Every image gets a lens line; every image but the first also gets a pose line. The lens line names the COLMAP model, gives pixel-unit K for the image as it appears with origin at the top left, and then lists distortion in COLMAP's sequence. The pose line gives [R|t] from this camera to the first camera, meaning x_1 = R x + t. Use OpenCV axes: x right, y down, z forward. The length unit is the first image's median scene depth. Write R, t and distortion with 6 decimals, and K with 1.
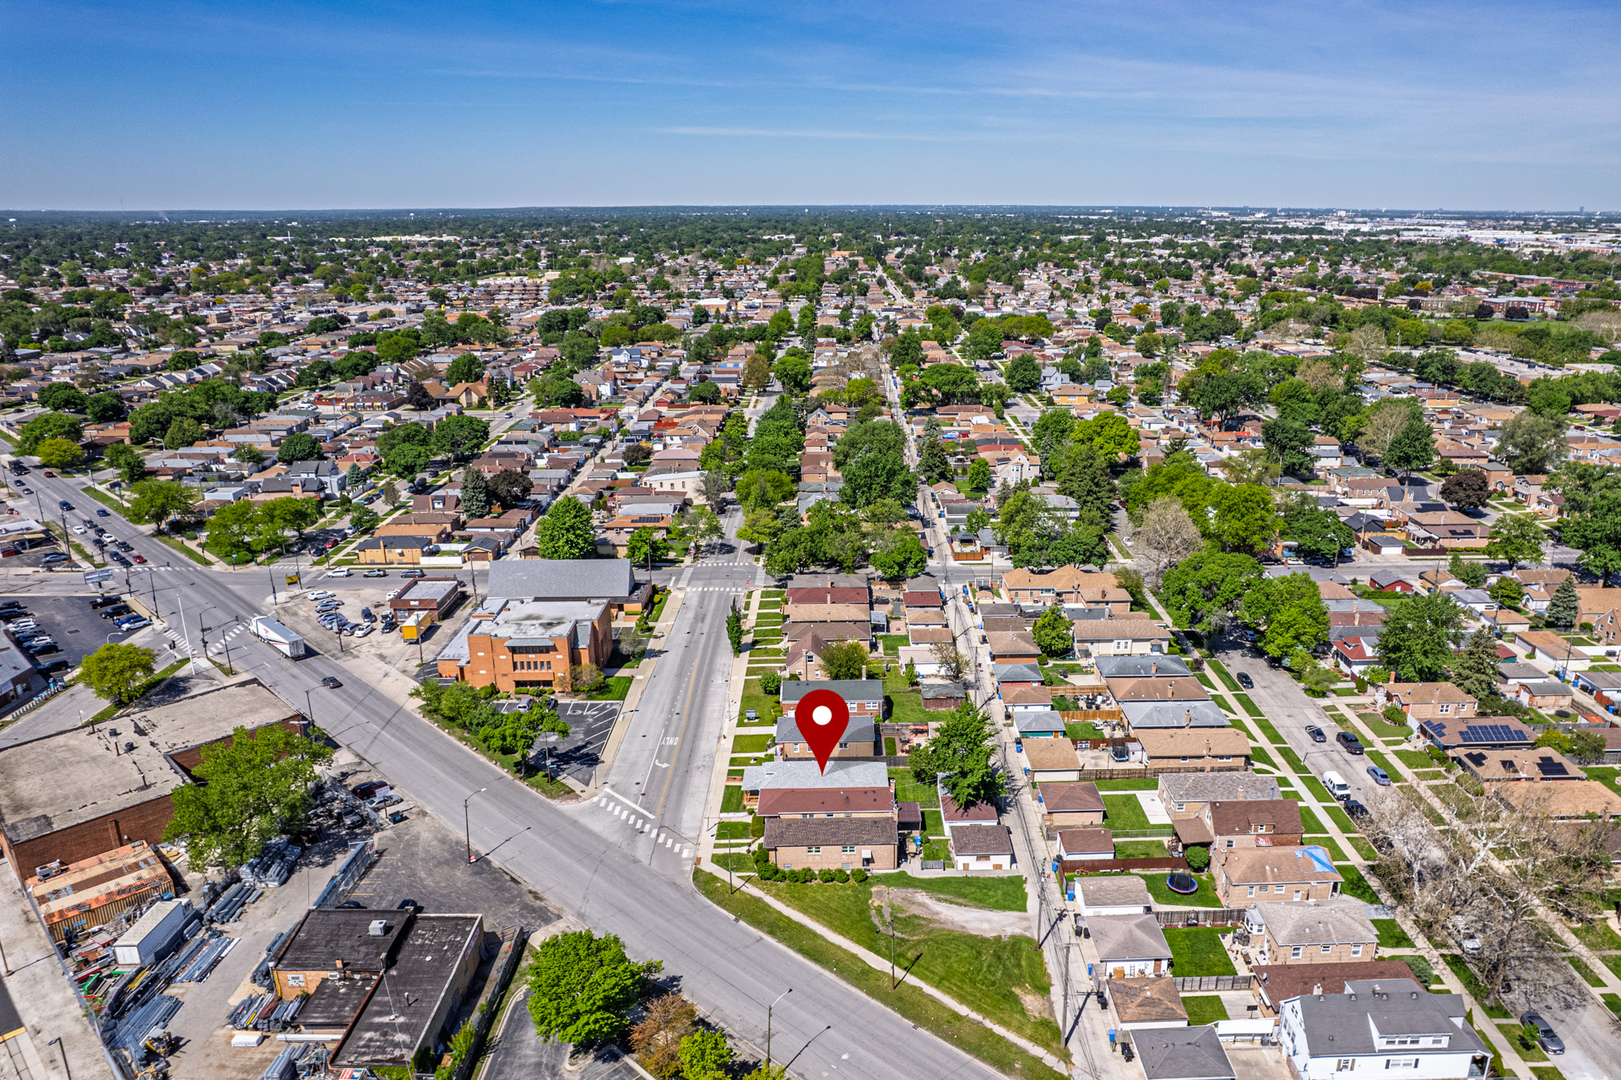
lens RADIAL K [[1119.1, 0, 835.9], [0, 1119.1, 556.2], [0, 0, 1]] dist [-0.079606, 0.069493]
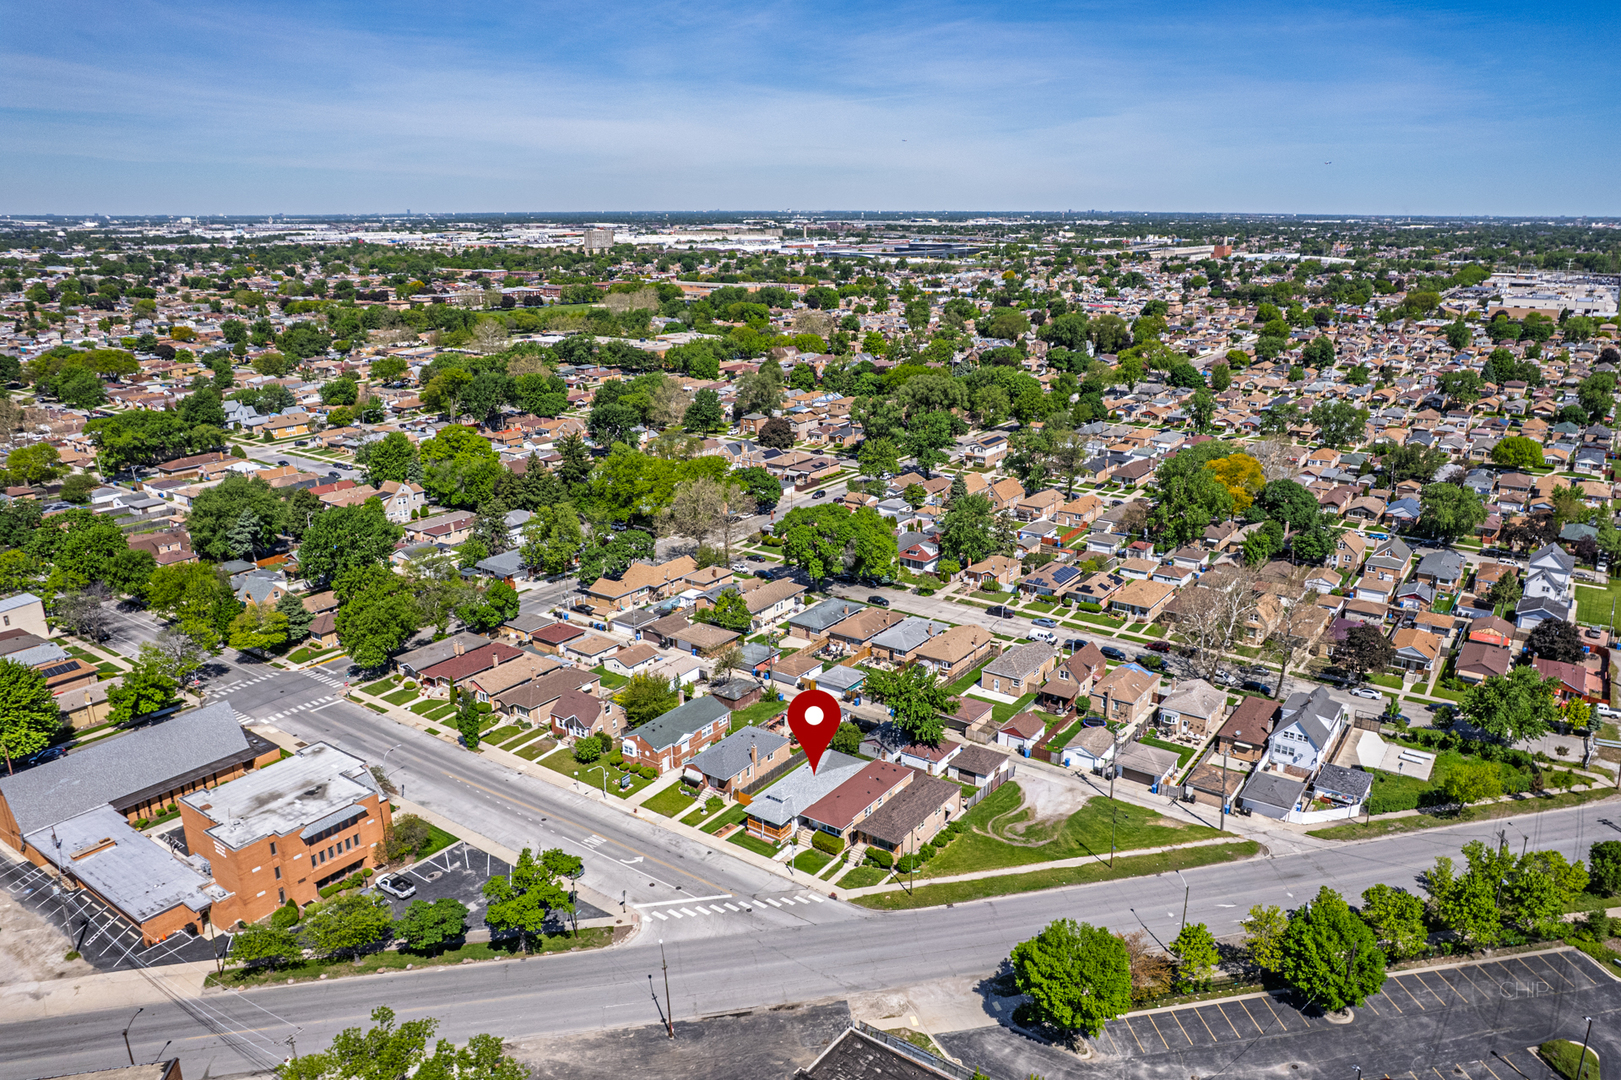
lens RADIAL K [[1137.2, 0, 859.4], [0, 1137.2, 545.8], [0, 0, 1]] dist [-0.075025, 0.072276]
pose [[0.570602, -0.236231, 0.786517, -0.591405], [0.250417, 0.962172, 0.107317, -0.081684], [-0.782116, 0.135722, 0.608173, 0.267150]]
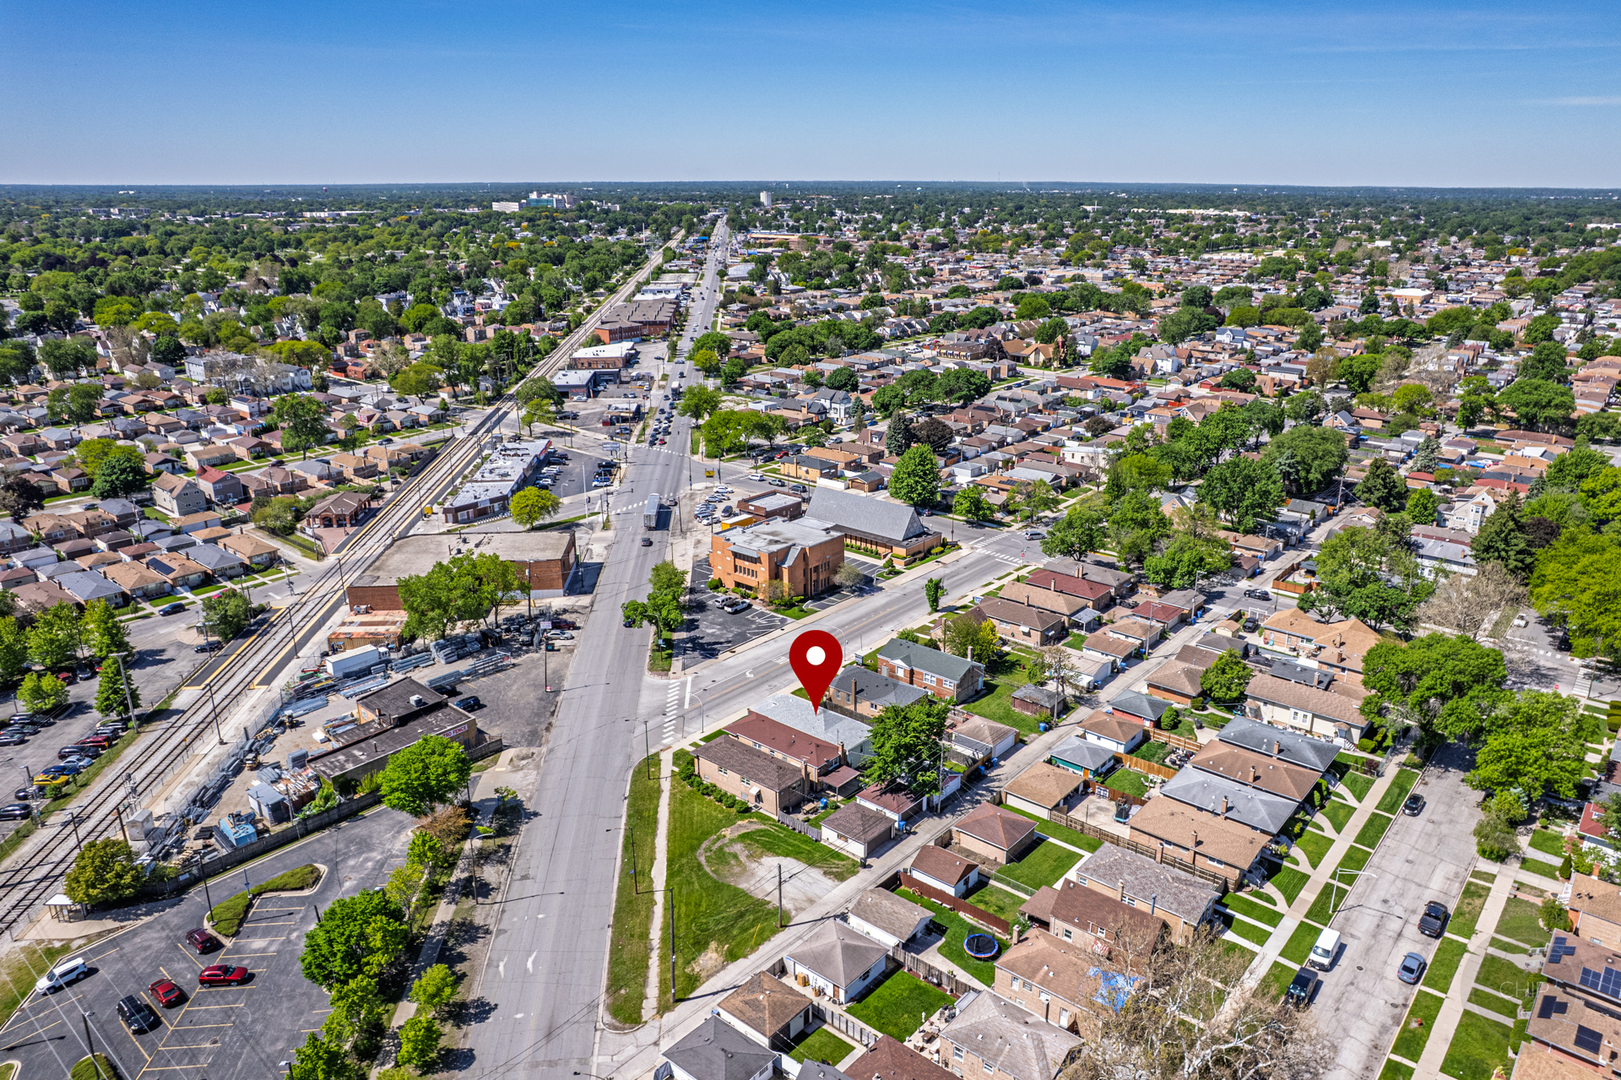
lens RADIAL K [[1071.3, 0, 834.1], [0, 1071.3, 541.5], [0, 0, 1]] dist [-0.072282, 0.058613]
pose [[0.757036, 0.212241, -0.617940, 0.479356], [-0.199624, 0.975679, 0.090554, -0.052261], [0.622131, 0.054803, 0.780993, 0.171761]]
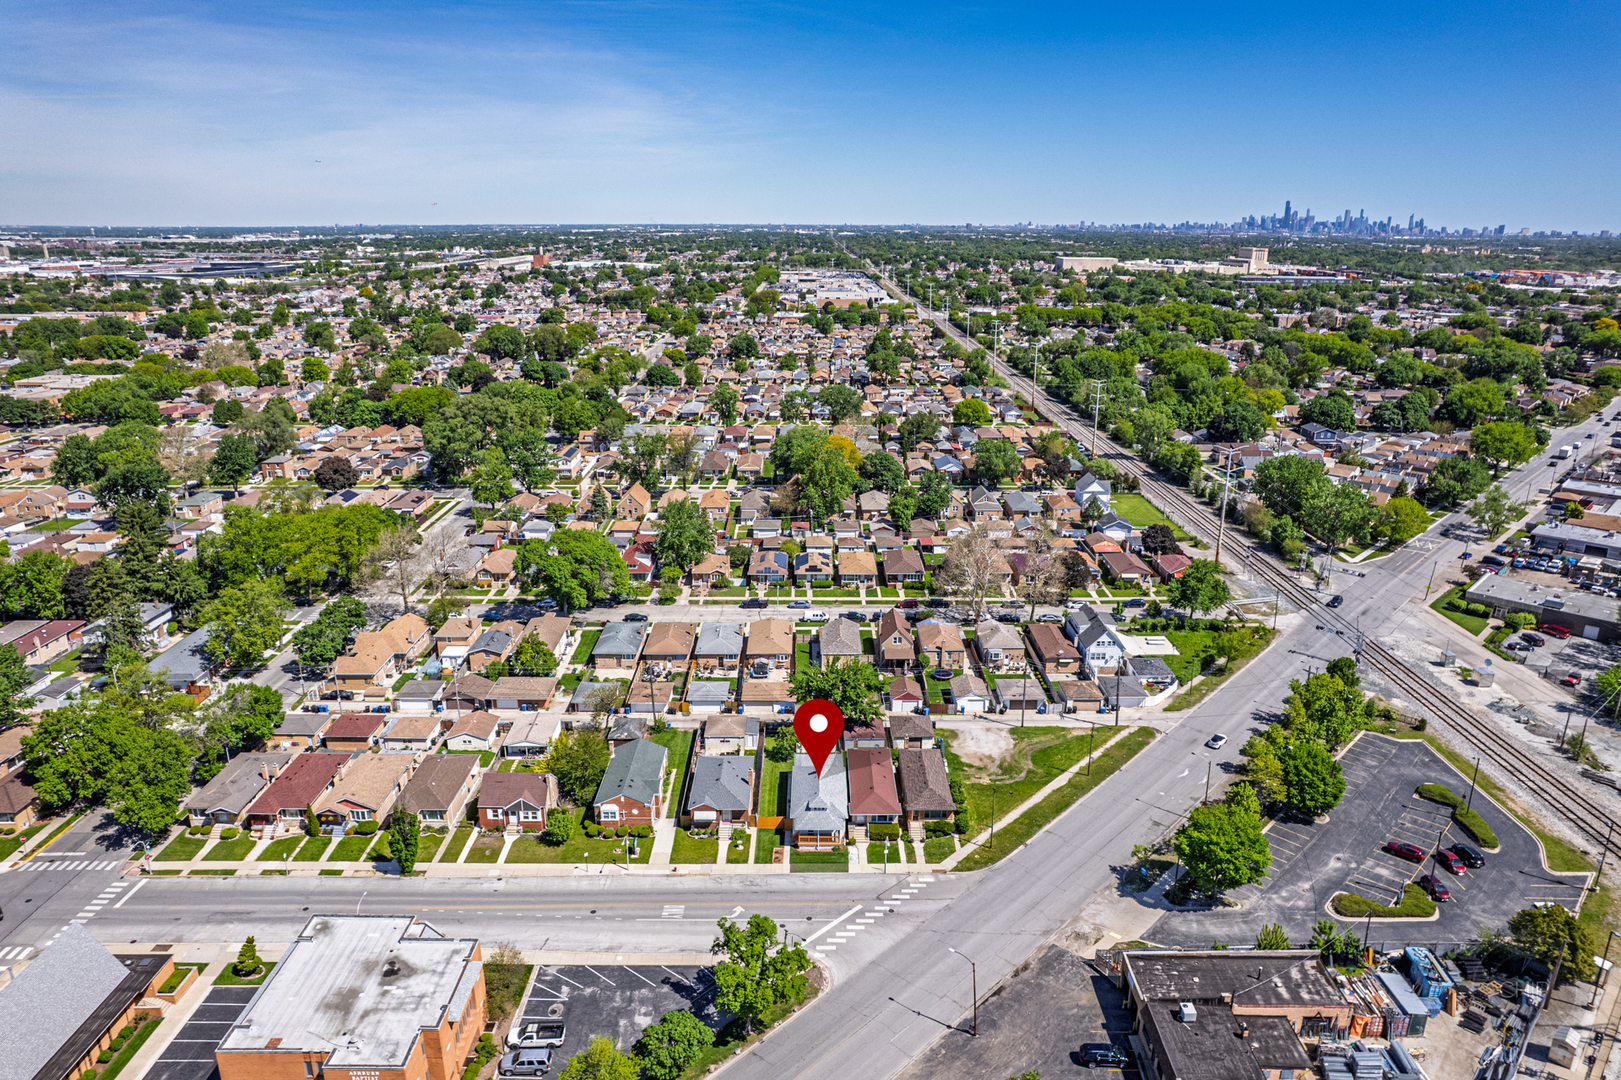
lens RADIAL K [[1071.3, 0, 834.1], [0, 1071.3, 541.5], [0, 0, 1]] dist [-0.072282, 0.058613]
pose [[-0.012153, -0.289246, 0.957178, -0.714566], [0.300071, 0.912074, 0.279426, -0.221902], [-0.953839, 0.290617, 0.075710, 0.689514]]
